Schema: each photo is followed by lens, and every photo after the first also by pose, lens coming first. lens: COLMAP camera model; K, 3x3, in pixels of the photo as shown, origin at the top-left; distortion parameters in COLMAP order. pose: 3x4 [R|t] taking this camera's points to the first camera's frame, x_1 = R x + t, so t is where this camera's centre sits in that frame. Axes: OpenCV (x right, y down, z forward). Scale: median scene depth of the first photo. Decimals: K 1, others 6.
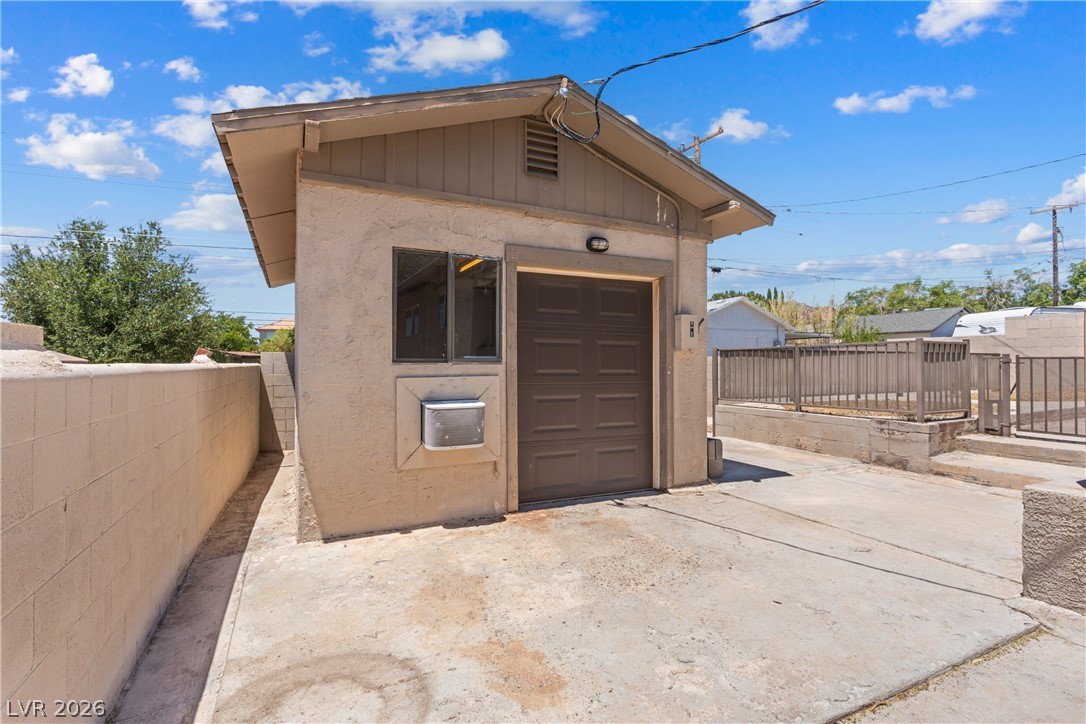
lens RADIAL K [[521.7, 0, 543.8], [0, 521.7, 360.5], [0, 0, 1]] dist [0.004090, 0.001026]
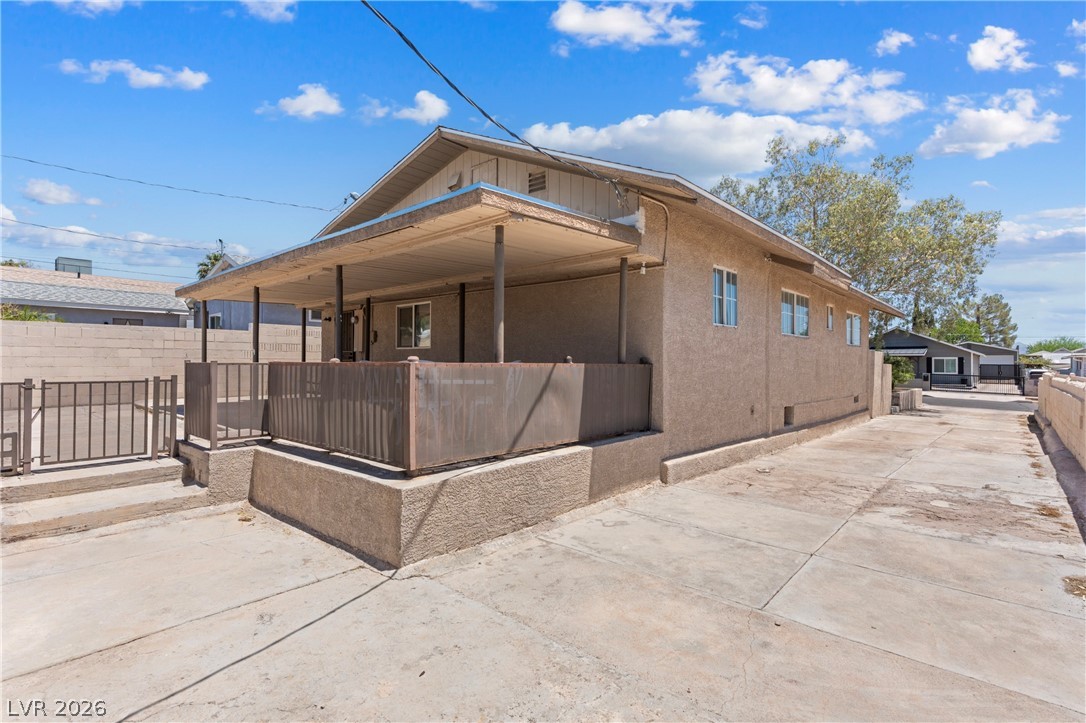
lens RADIAL K [[521.7, 0, 543.8], [0, 521.7, 360.0], [0, 0, 1]] dist [0.004090, 0.001026]
pose [[-0.387091, 0.000680, 0.922041, -0.362235], [-0.009921, 0.999939, -0.004902, -0.071372], [-0.921988, -0.011045, -0.387061, 0.837075]]
